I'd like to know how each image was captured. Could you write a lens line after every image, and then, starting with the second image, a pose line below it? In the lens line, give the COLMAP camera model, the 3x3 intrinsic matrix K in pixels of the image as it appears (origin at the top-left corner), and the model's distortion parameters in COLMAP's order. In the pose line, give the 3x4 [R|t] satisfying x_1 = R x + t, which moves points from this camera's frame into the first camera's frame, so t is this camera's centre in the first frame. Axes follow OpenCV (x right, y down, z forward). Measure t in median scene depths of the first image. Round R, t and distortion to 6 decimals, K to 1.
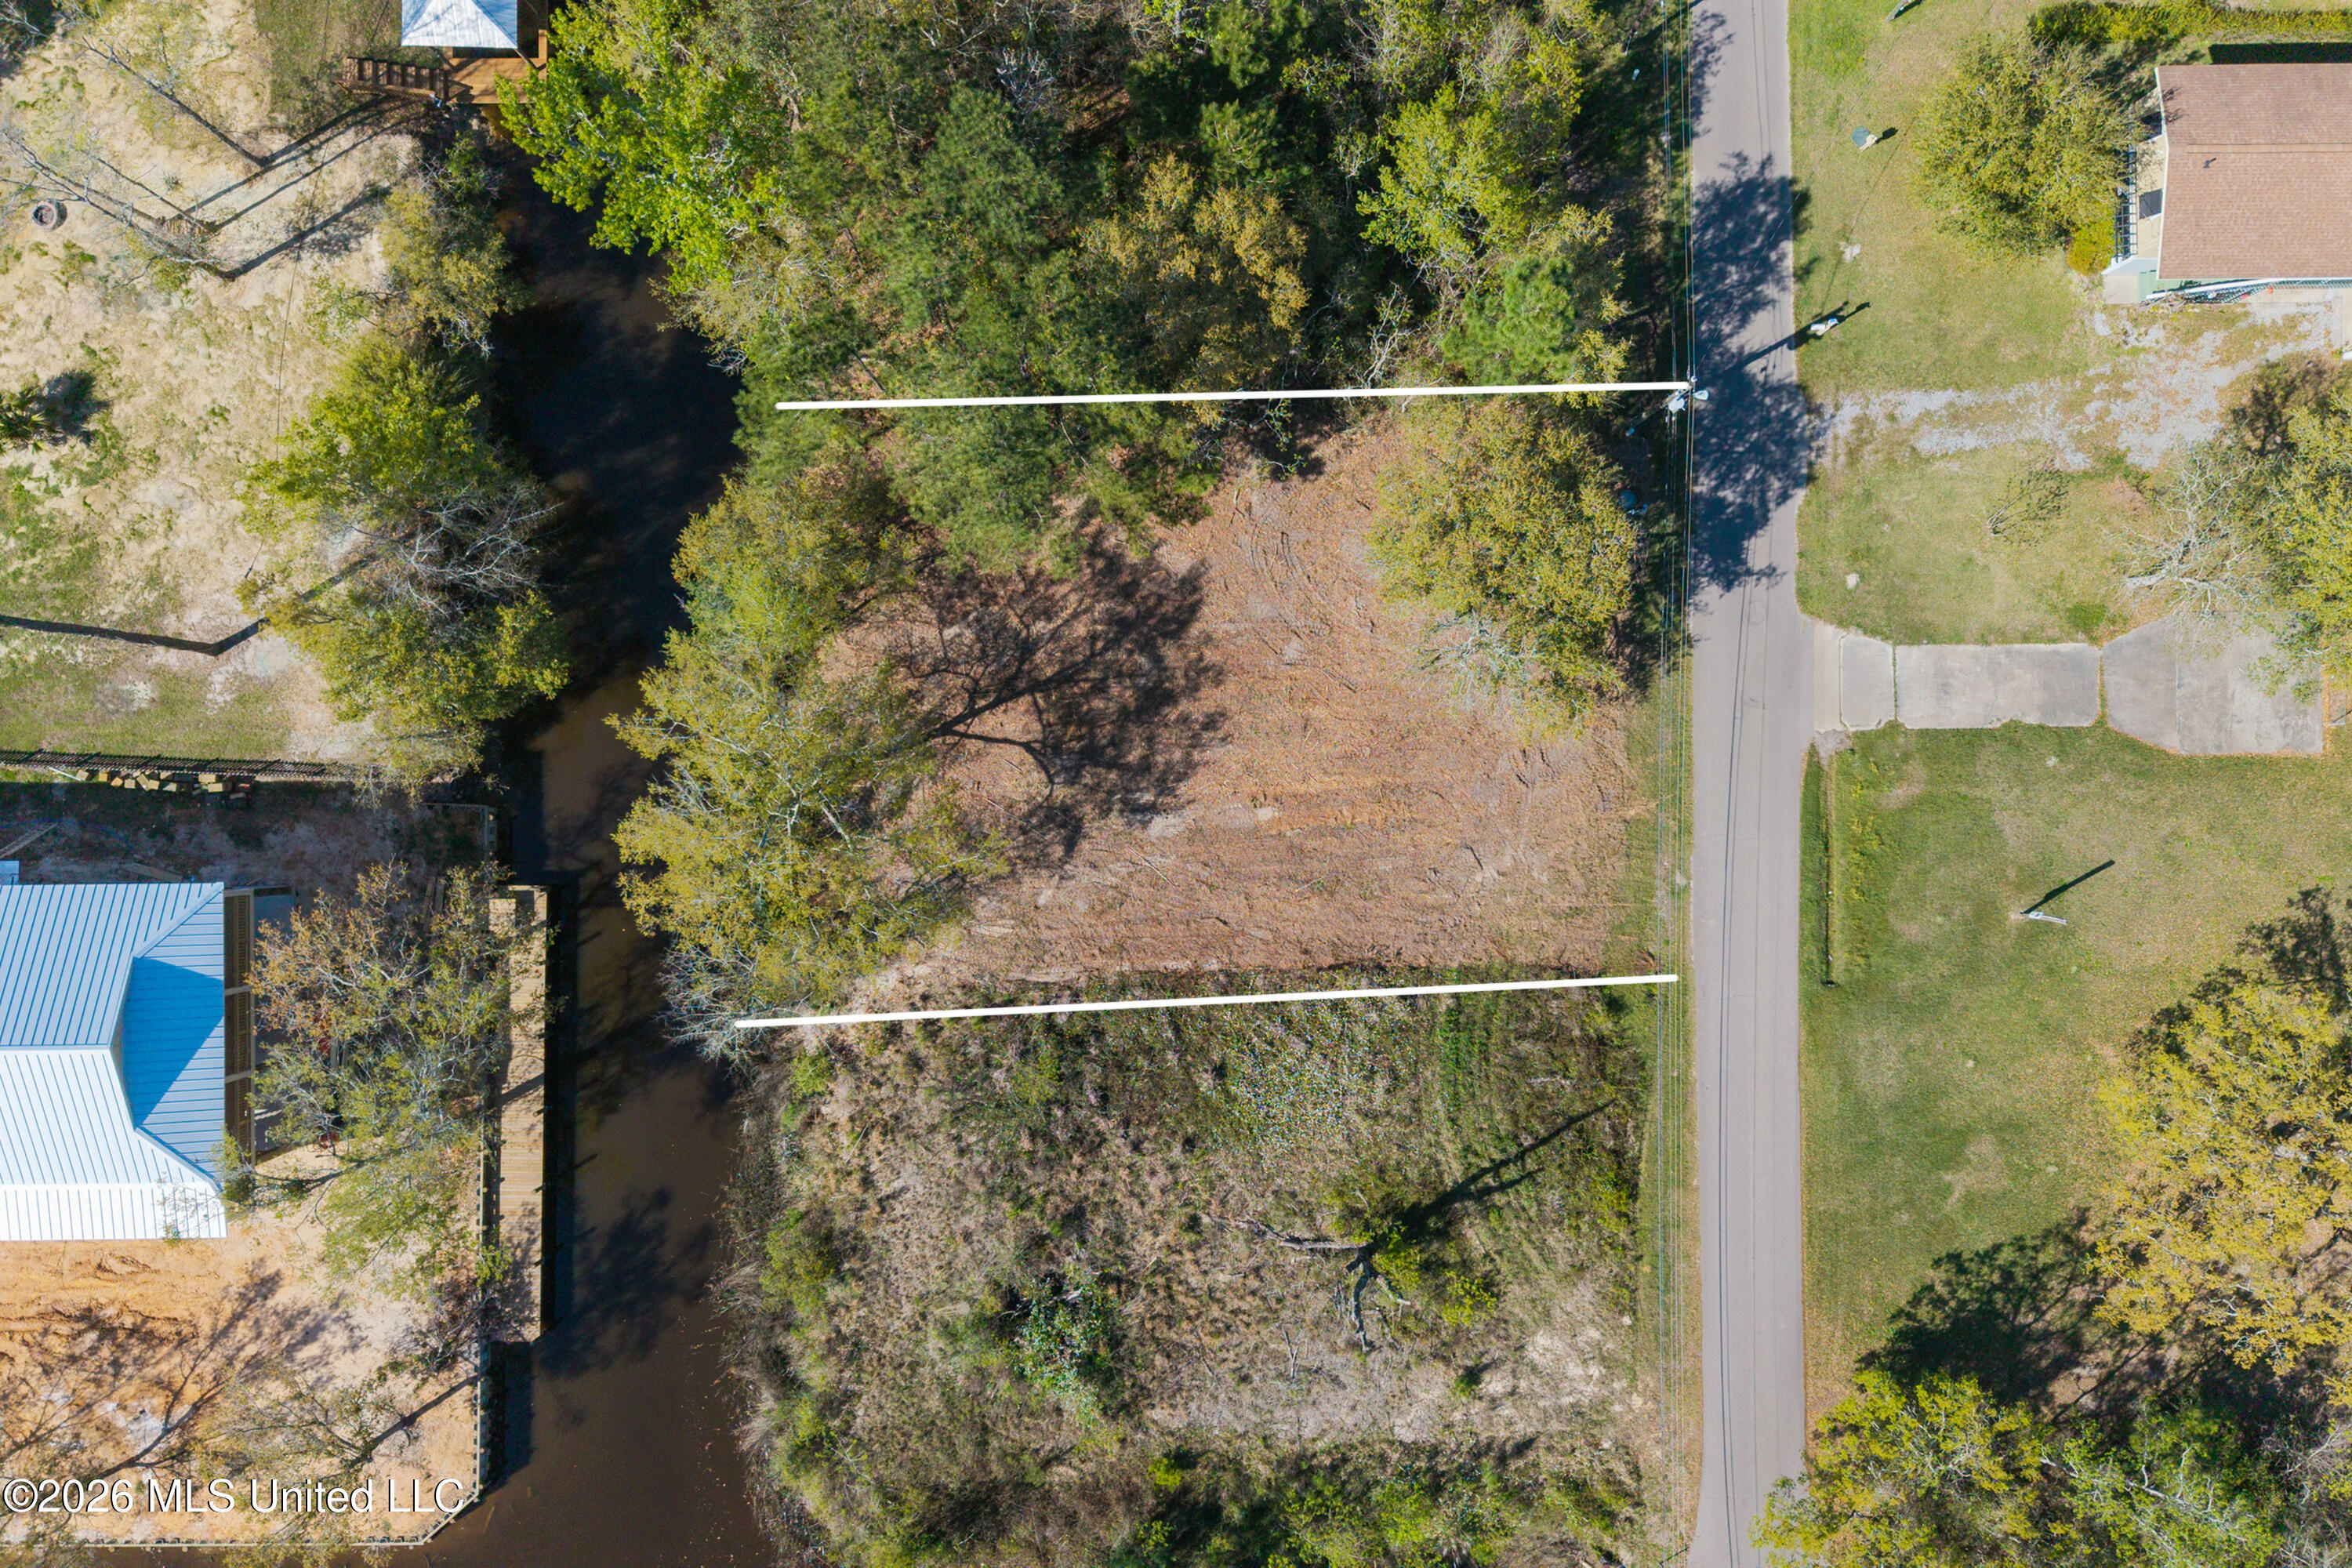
lens RADIAL K [[1830.1, 0, 1176.9], [0, 1830.1, 778.4], [0, 0, 1]] dist [0.174926, -0.448623]
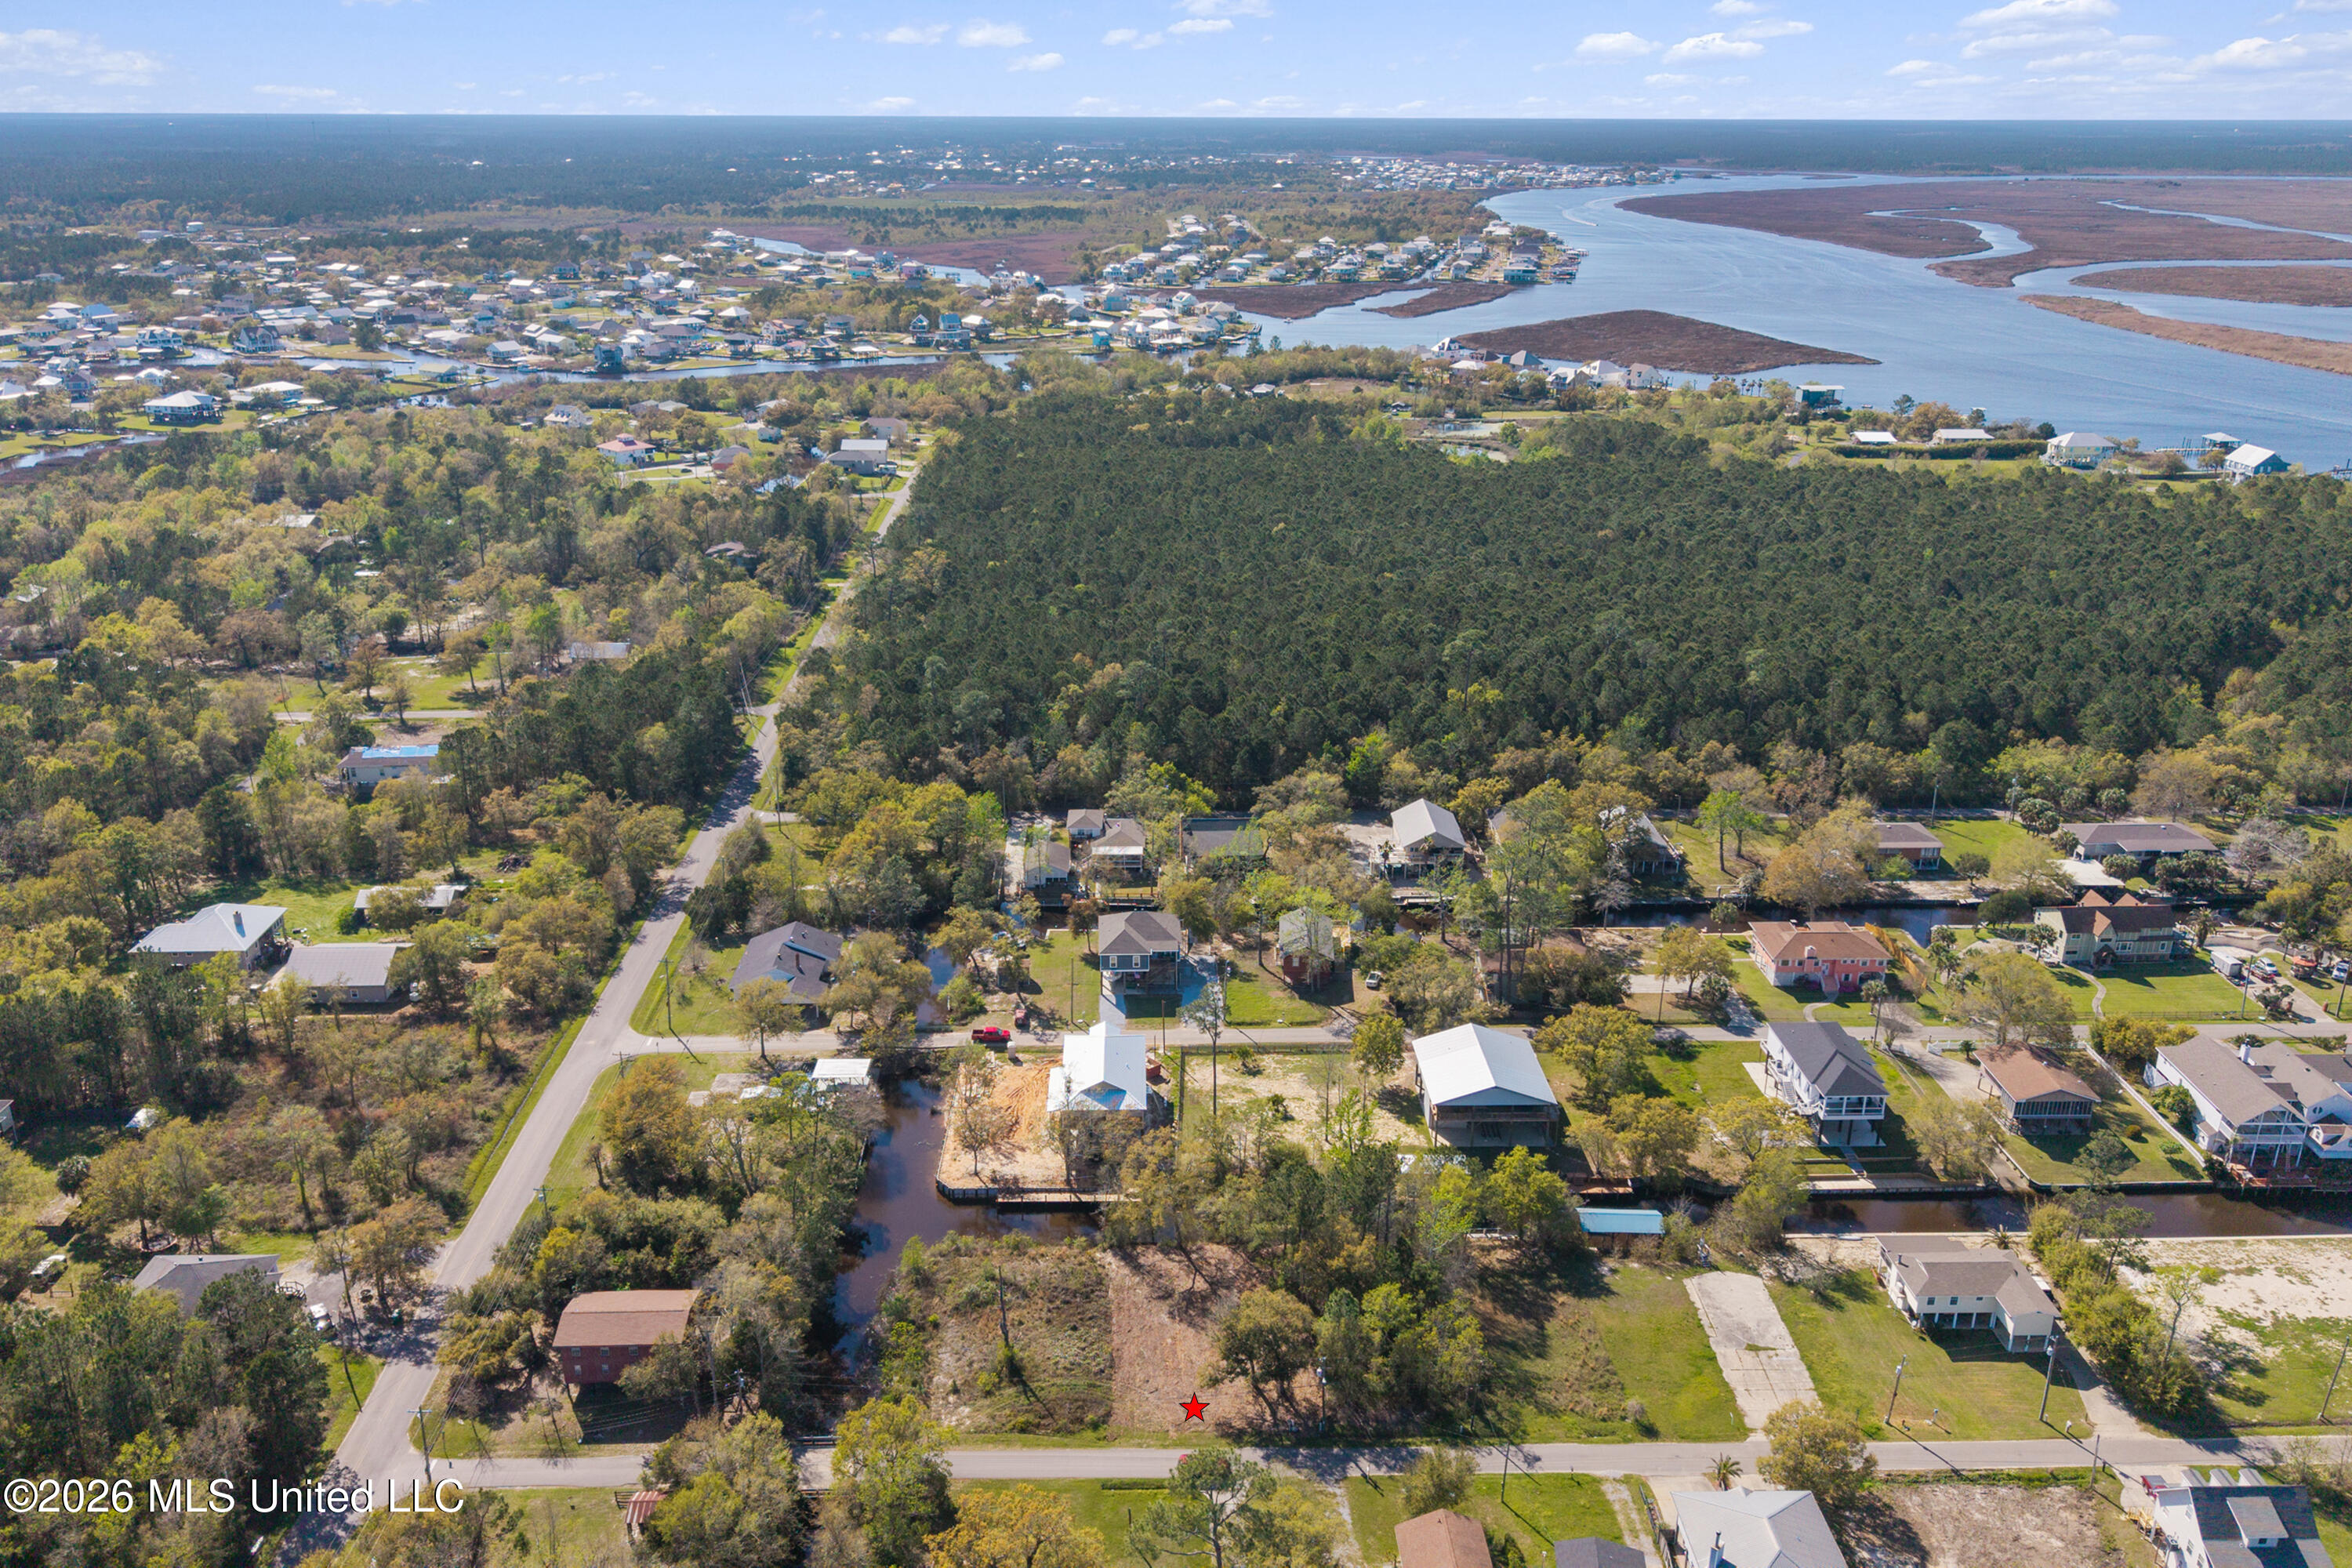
lens RADIAL K [[1830.1, 0, 1176.9], [0, 1830.1, 778.4], [0, 0, 1]] dist [0.174926, -0.448623]
pose [[0.016009, 0.329625, -0.943976, 2.347829], [-0.999860, 0.009887, -0.013504, 0.036455], [0.004882, 0.944060, 0.329737, -0.680845]]
